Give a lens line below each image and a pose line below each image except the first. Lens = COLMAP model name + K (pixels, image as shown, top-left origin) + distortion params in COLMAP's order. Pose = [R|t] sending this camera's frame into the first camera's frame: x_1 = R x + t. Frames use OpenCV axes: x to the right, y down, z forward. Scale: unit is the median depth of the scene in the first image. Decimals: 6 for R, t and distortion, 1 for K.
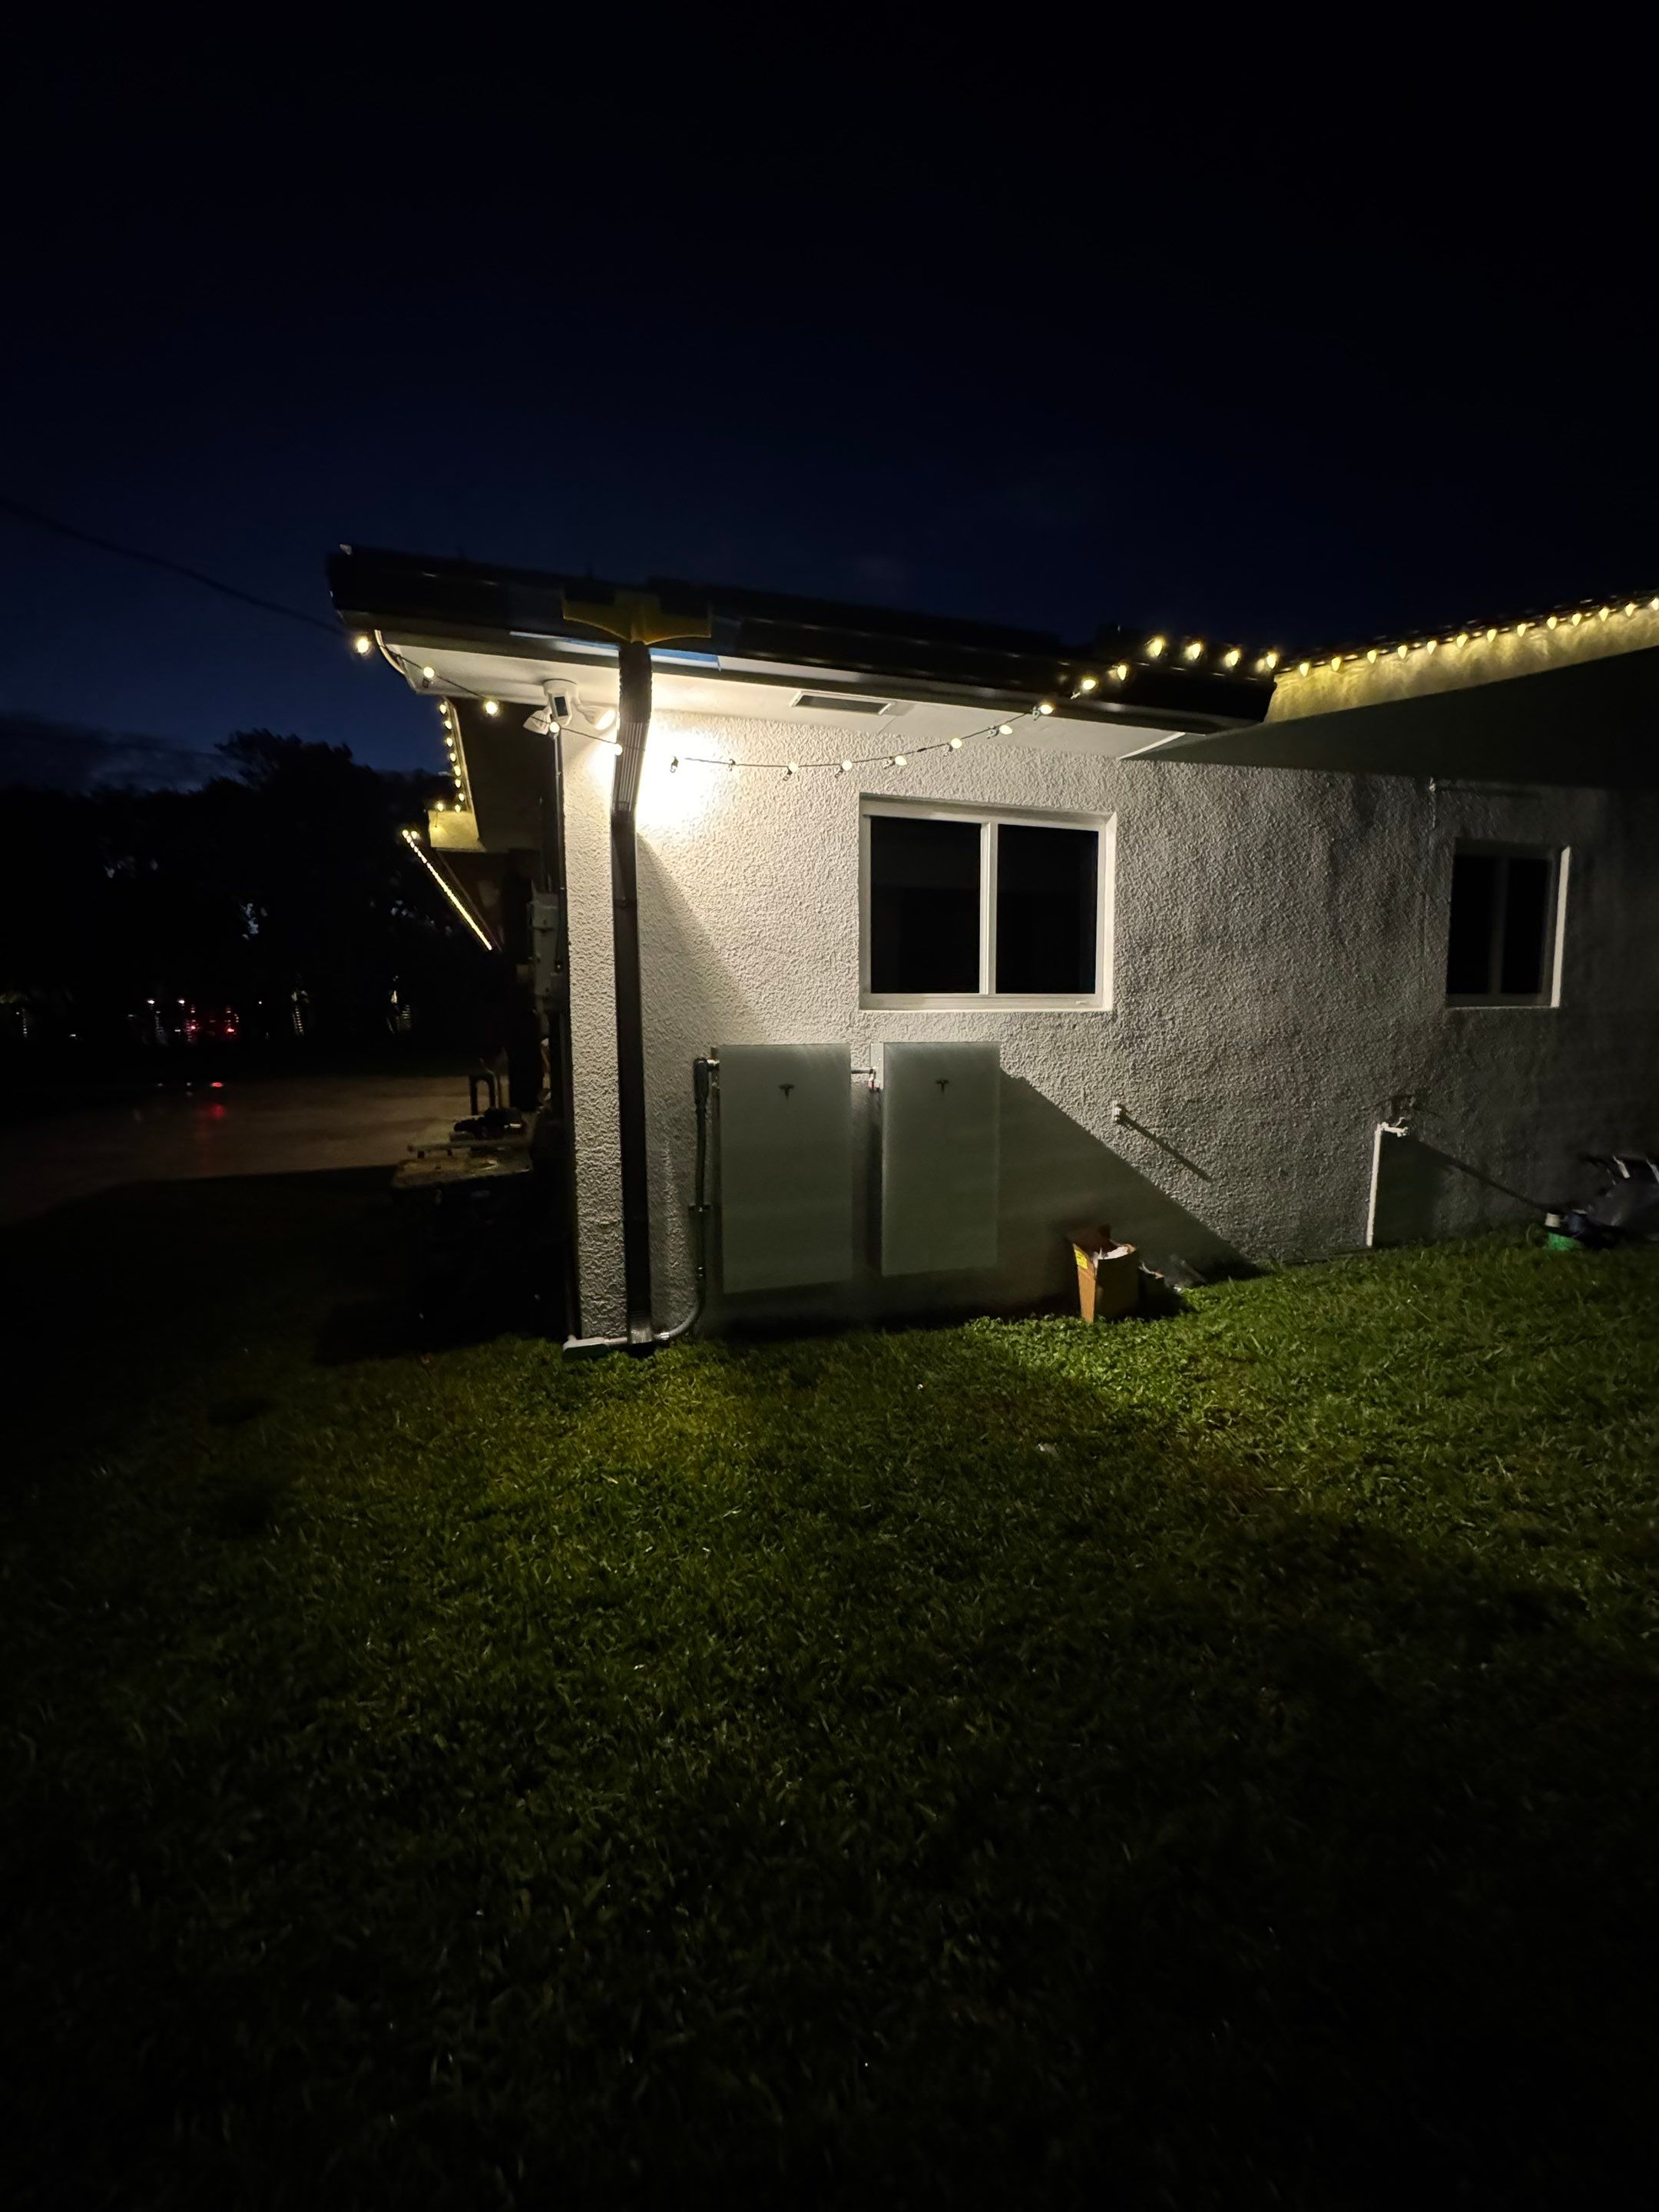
lens RADIAL K [[886.6, 0, 840.5], [0, 886.6, 1100.6], [0, 0, 1]] dist [-0.004511, 0.000889]
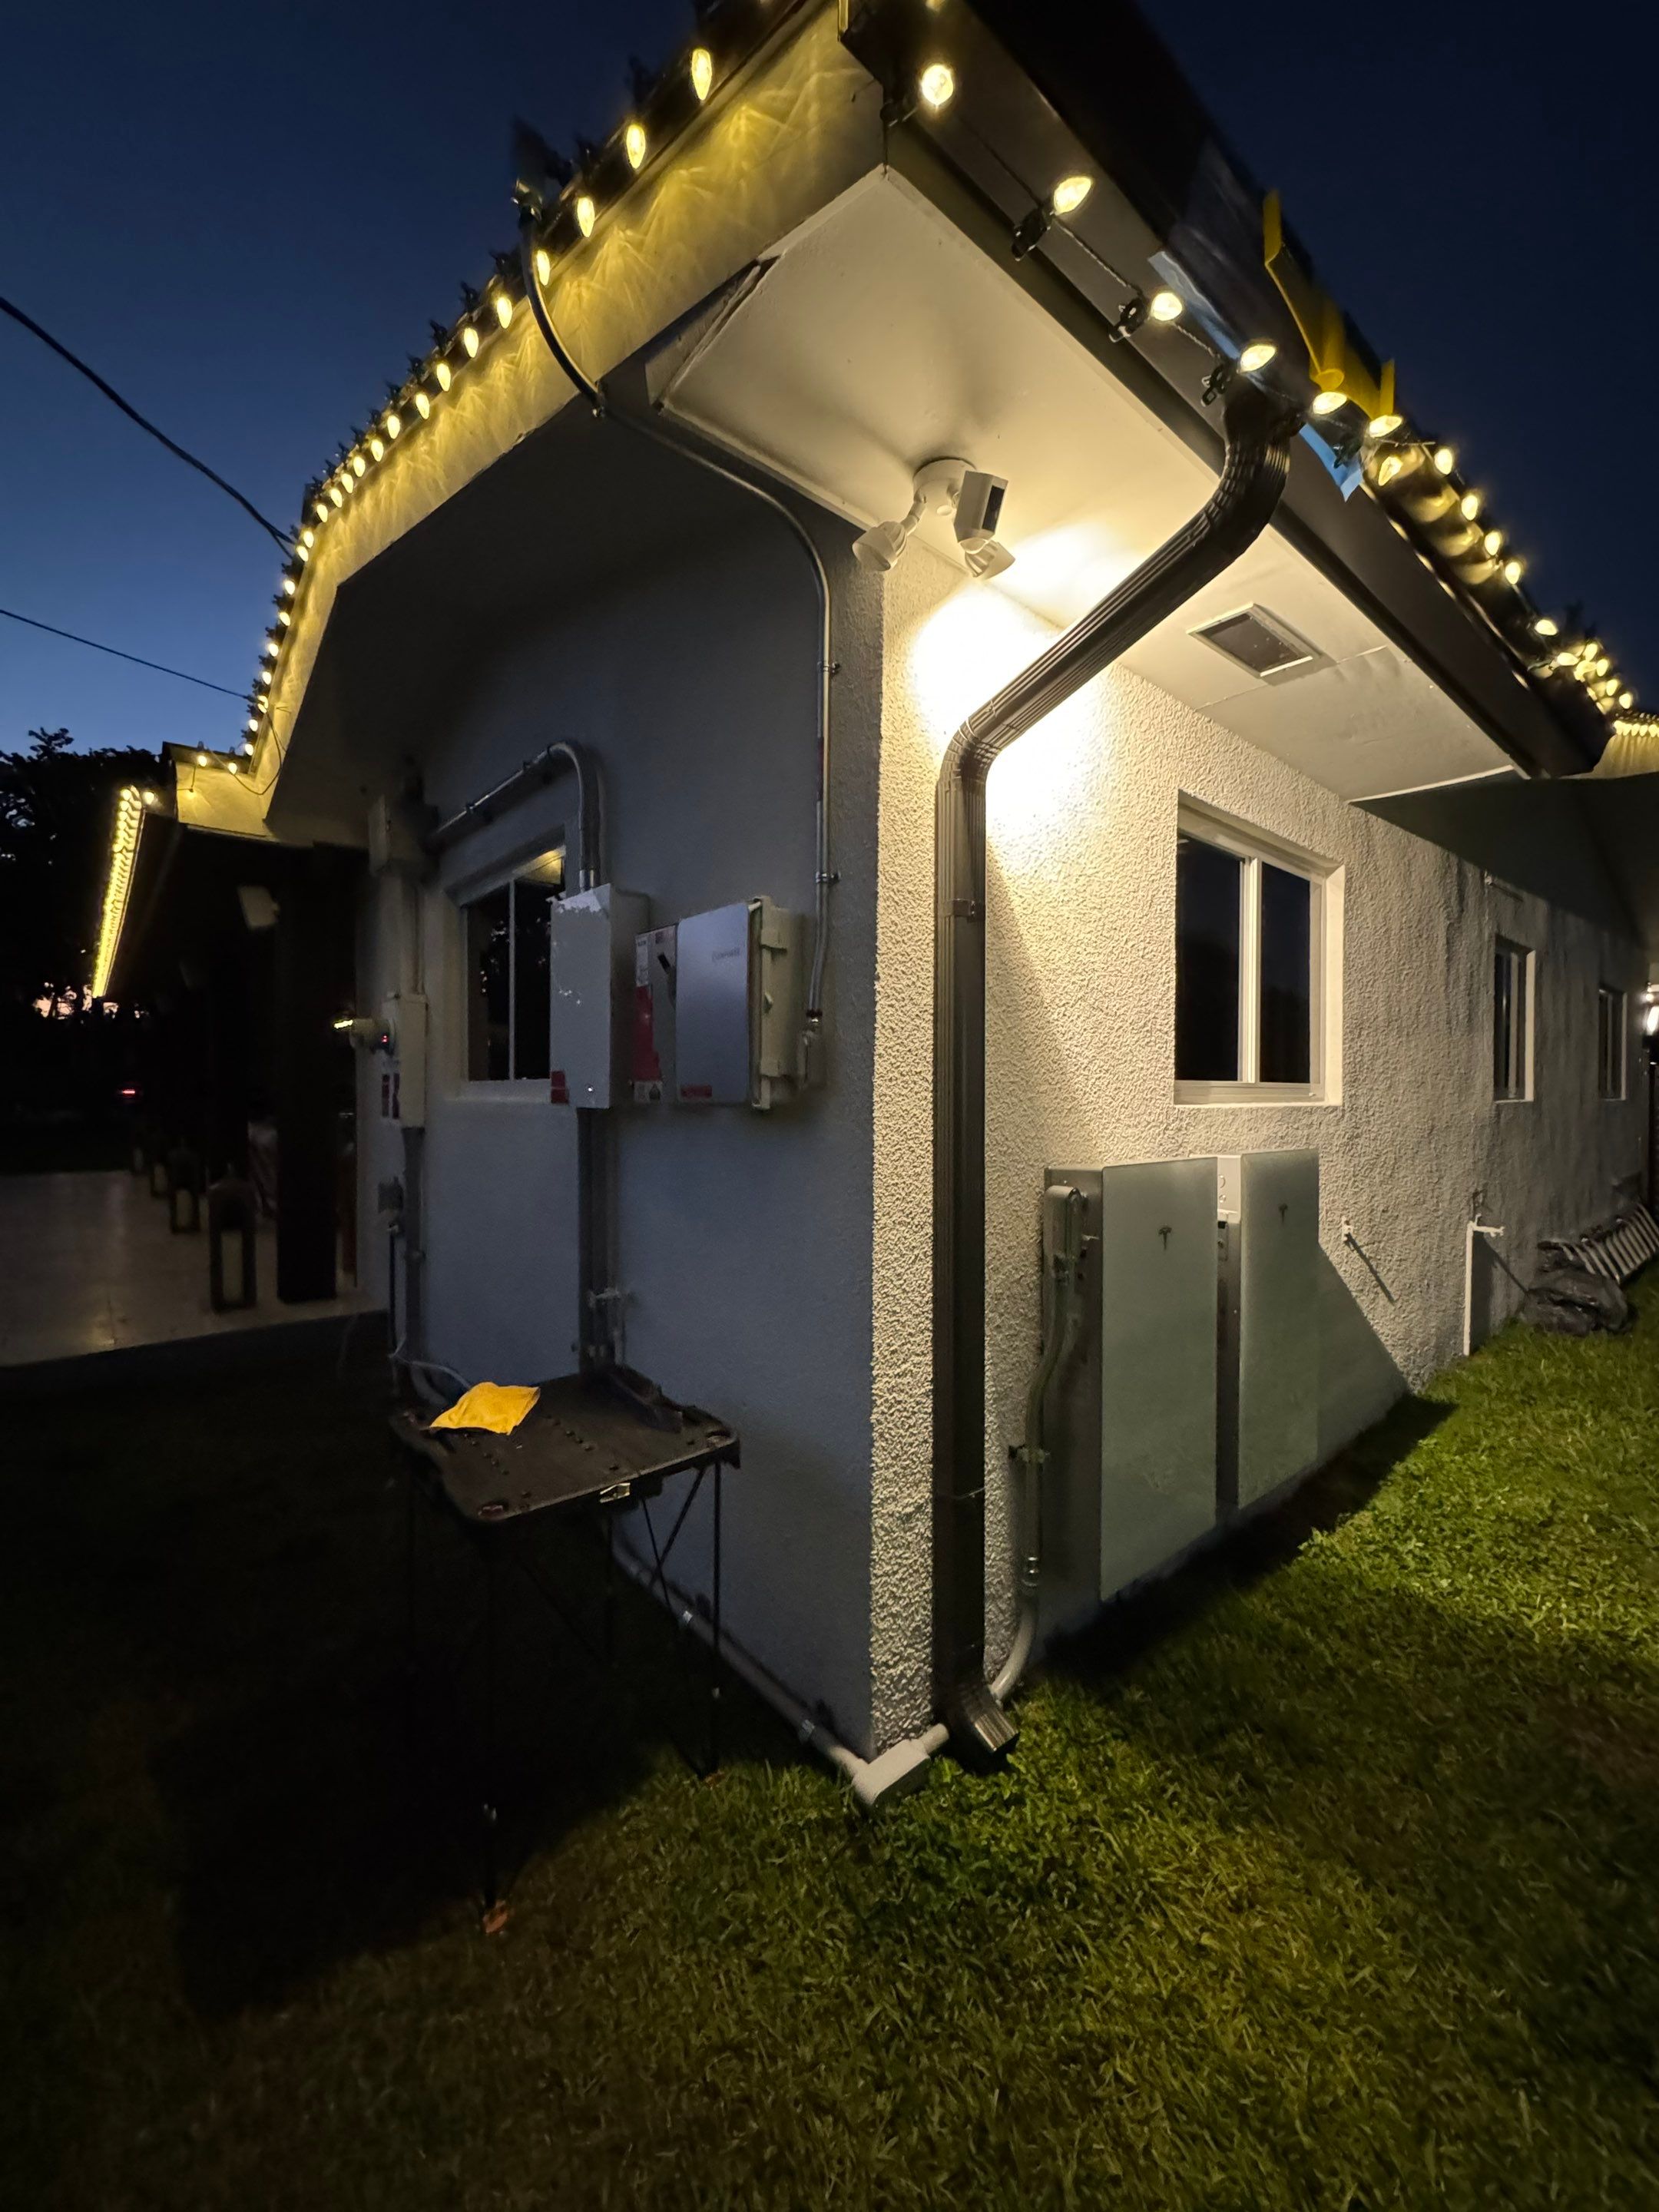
lens RADIAL K [[886.6, 0, 840.5], [0, 886.6, 1100.6], [0, 0, 1]] dist [-0.004511, 0.000889]
pose [[0.922030, 0.007015, 0.387055, -0.487034], [0.026642, 0.996315, -0.081524, -0.058579], [-0.386201, 0.085480, 0.918445, 0.494734]]
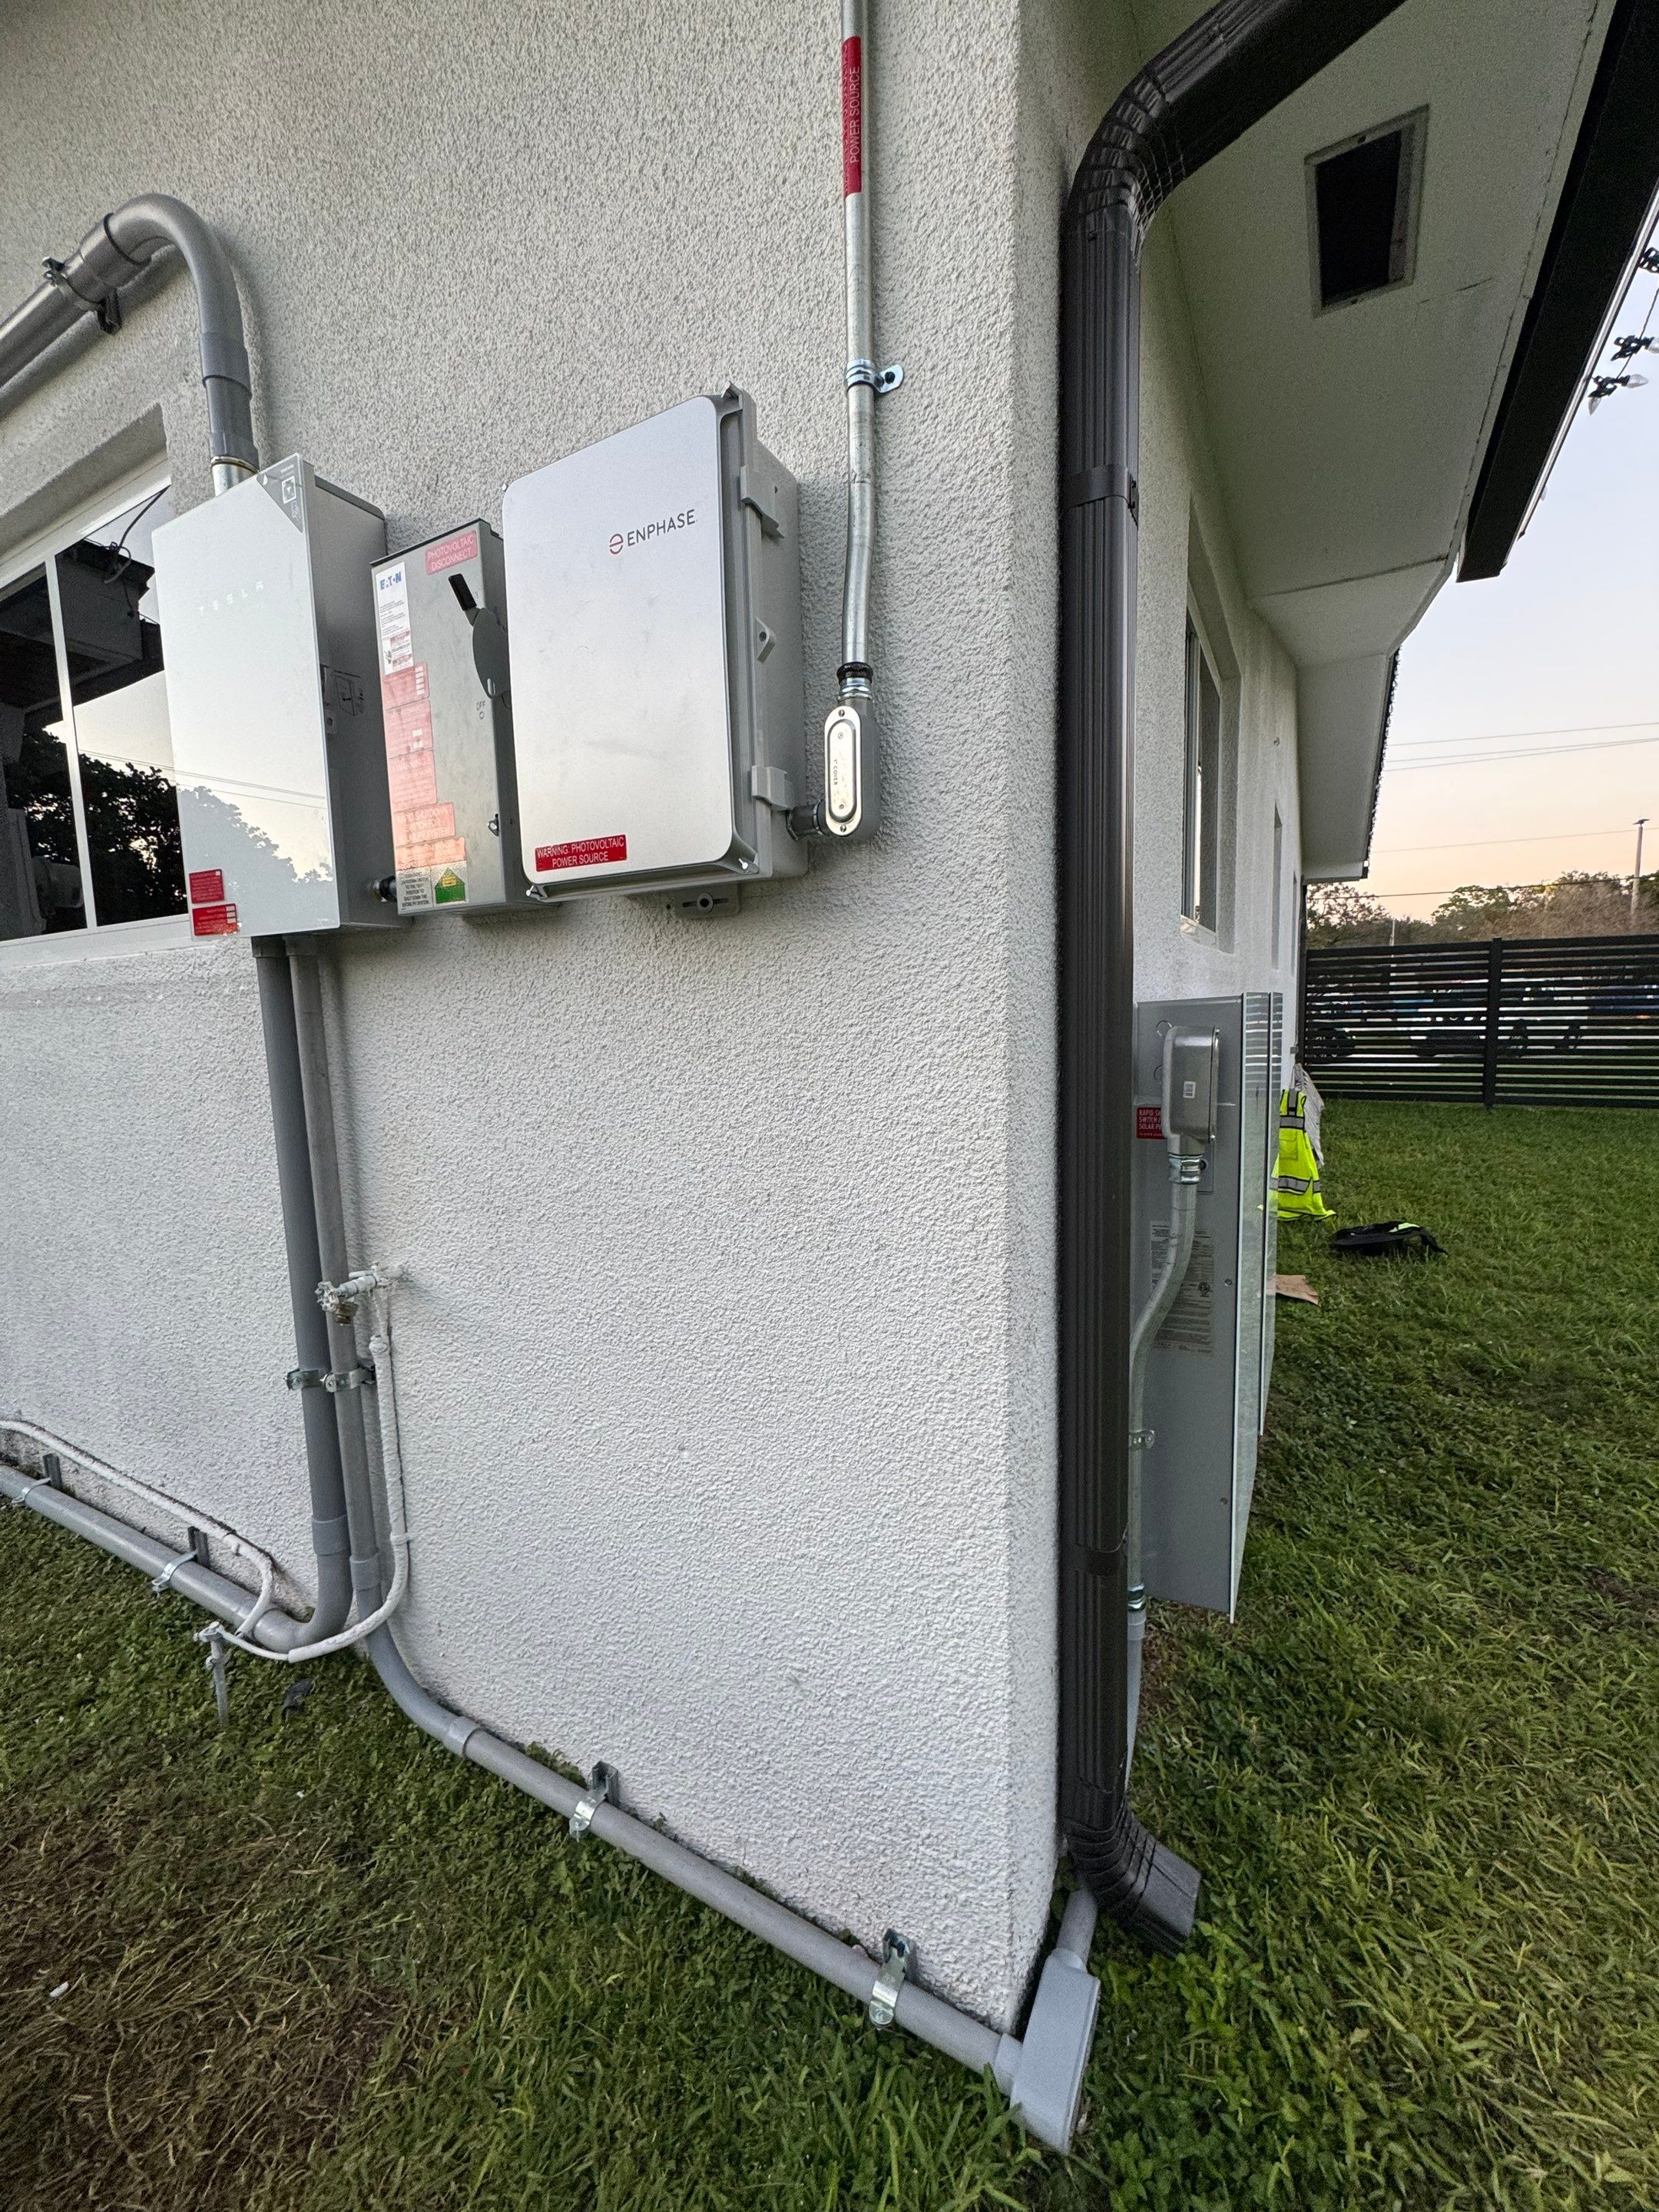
lens RADIAL K [[886.6, 0, 840.5], [0, 886.6, 1100.6], [0, 0, 1]] dist [-0.004511, 0.000889]
pose [[0.733332, -0.085868, 0.674427, -0.482835], [0.085407, 0.995769, 0.033915, -0.041491], [-0.674485, 0.032730, 0.737563, 0.788675]]
